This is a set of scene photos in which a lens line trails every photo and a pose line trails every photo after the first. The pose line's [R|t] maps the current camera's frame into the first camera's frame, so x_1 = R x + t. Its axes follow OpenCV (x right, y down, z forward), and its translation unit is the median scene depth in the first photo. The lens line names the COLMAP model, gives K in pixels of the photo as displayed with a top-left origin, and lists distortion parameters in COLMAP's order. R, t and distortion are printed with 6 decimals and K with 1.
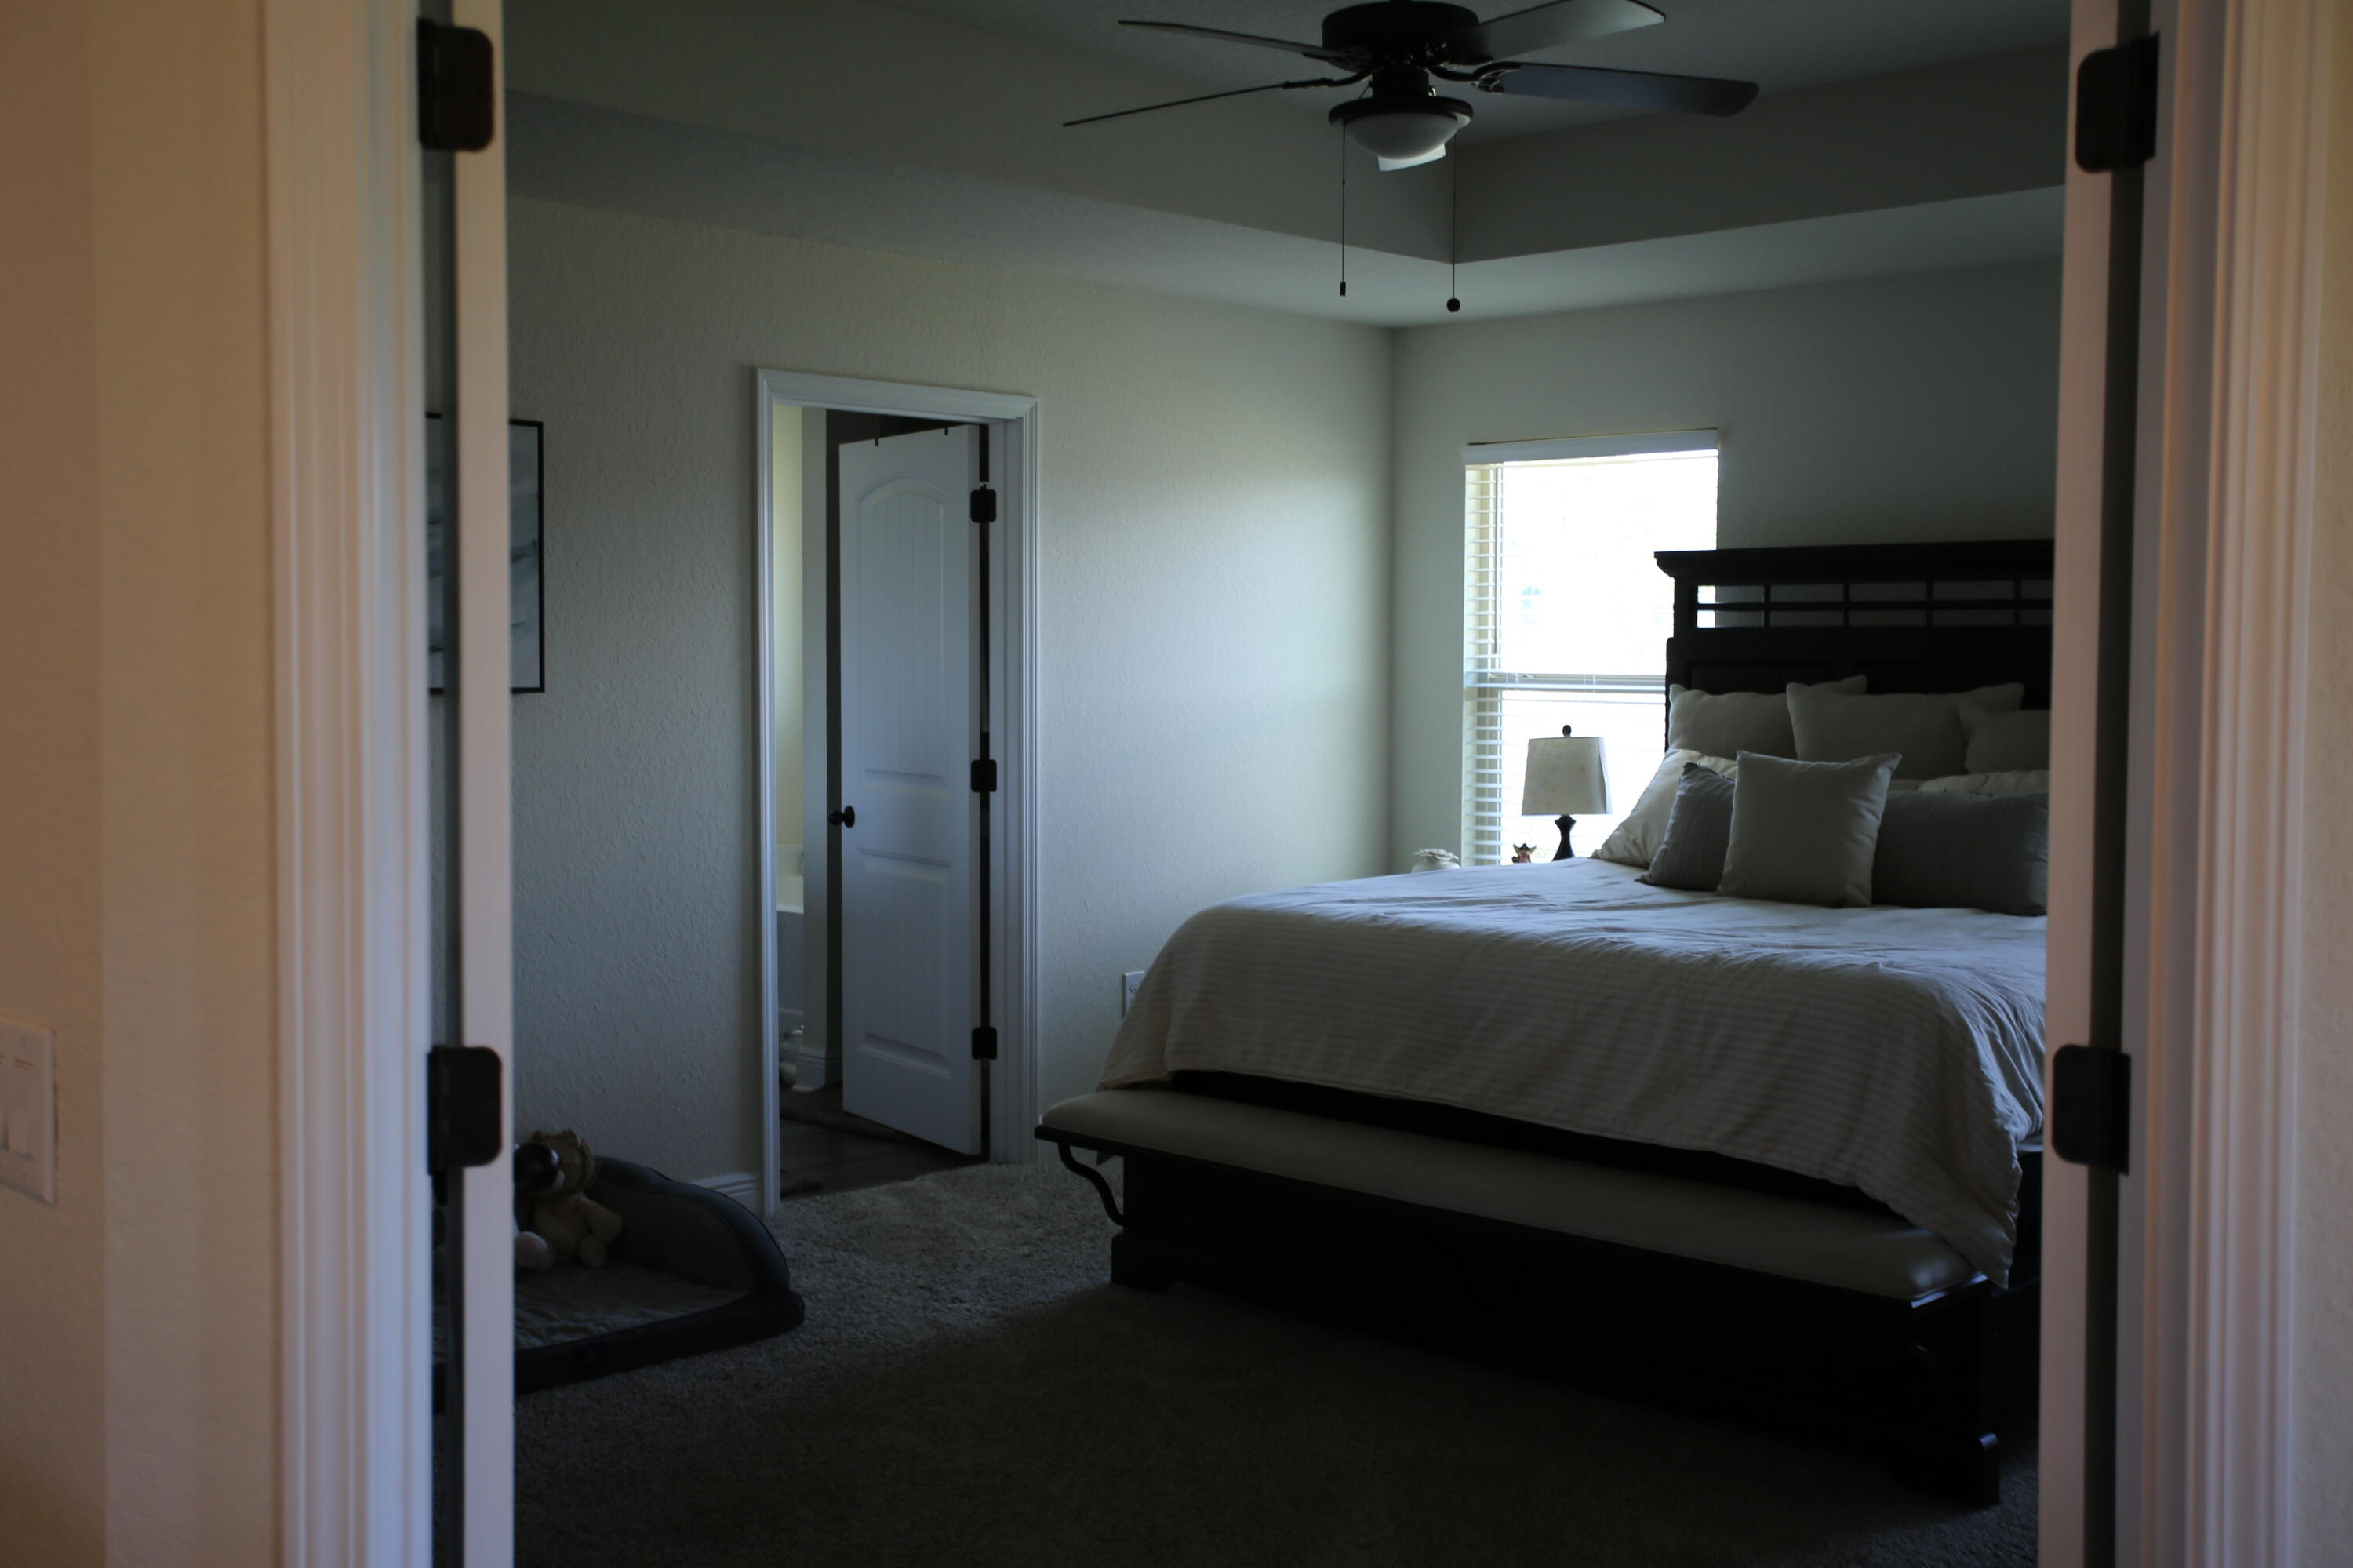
lens RADIAL K [[2479.3, 0, 1176.5], [0, 2479.3, 784.0], [0, 0, 1]] dist [0.003332, 0.126101]
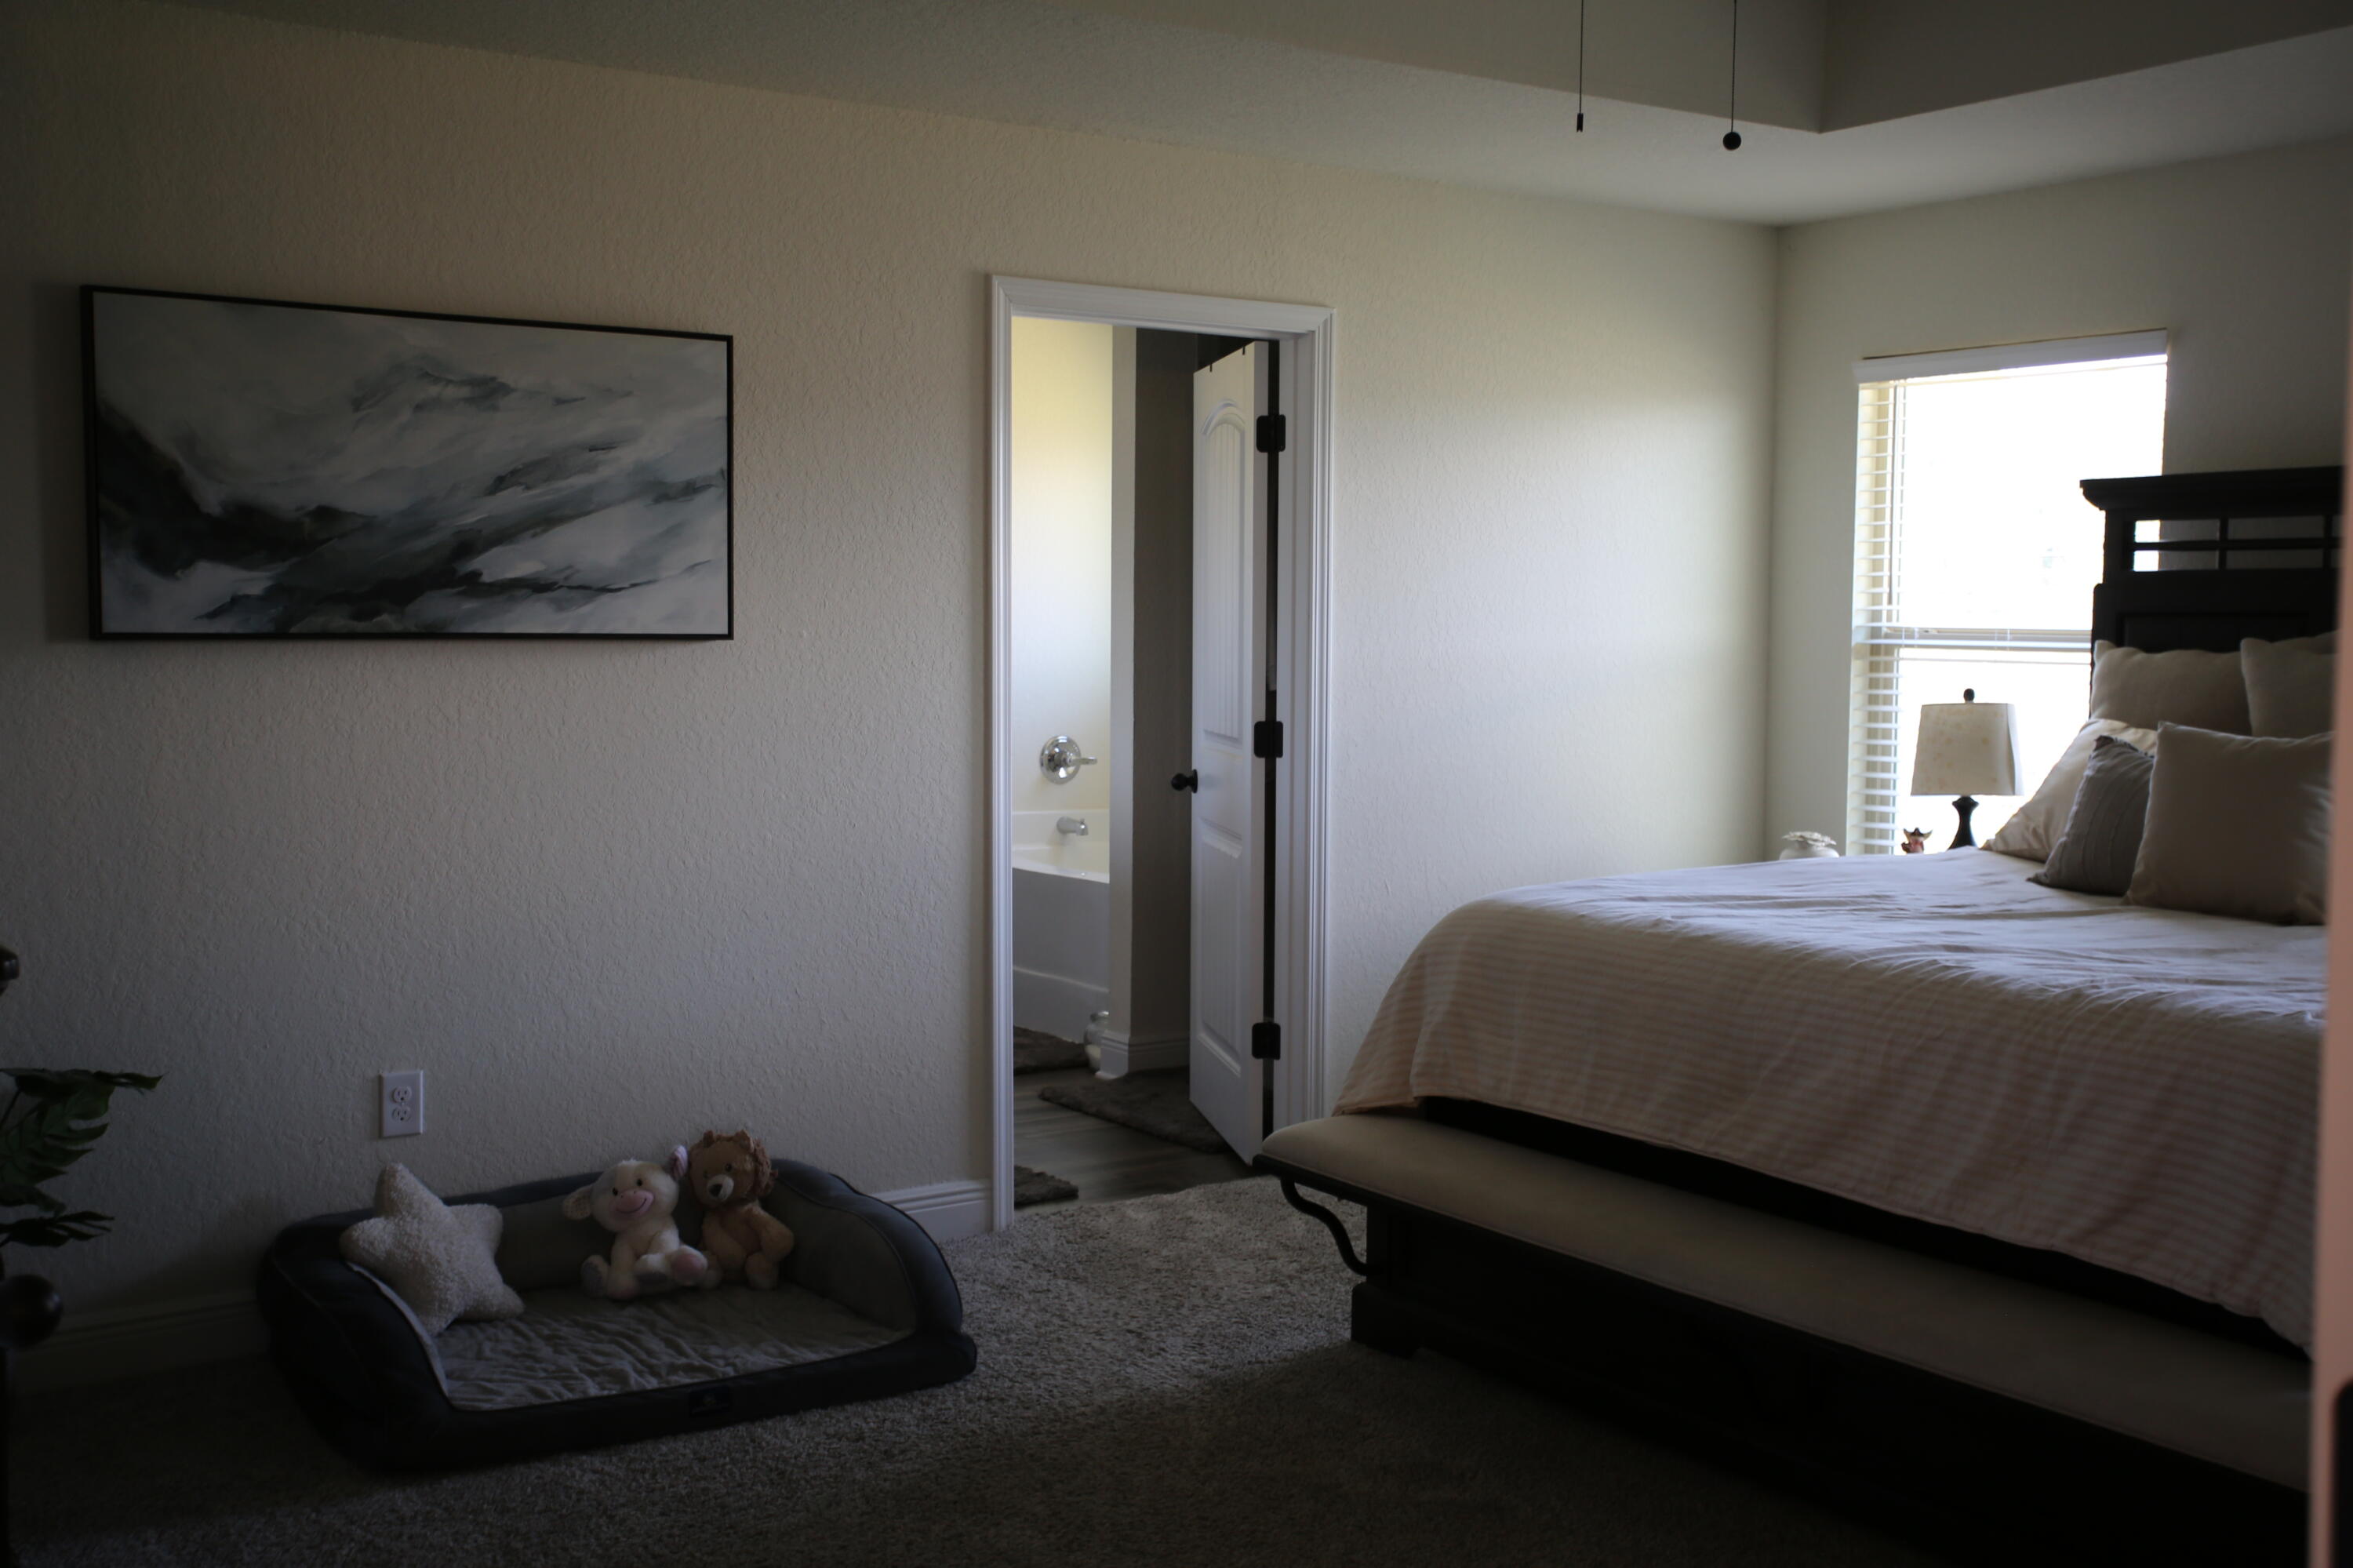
lens RADIAL K [[2429.3, 0, 1174.5], [0, 2429.3, 777.0], [0, 0, 1]] dist [0.002466, 0.123381]
pose [[0.978796, 0.017594, -0.204080, 0.080545], [-0.014828, 0.999776, 0.015073, -0.002955], [0.204299, -0.011727, 0.978838, 0.176650]]
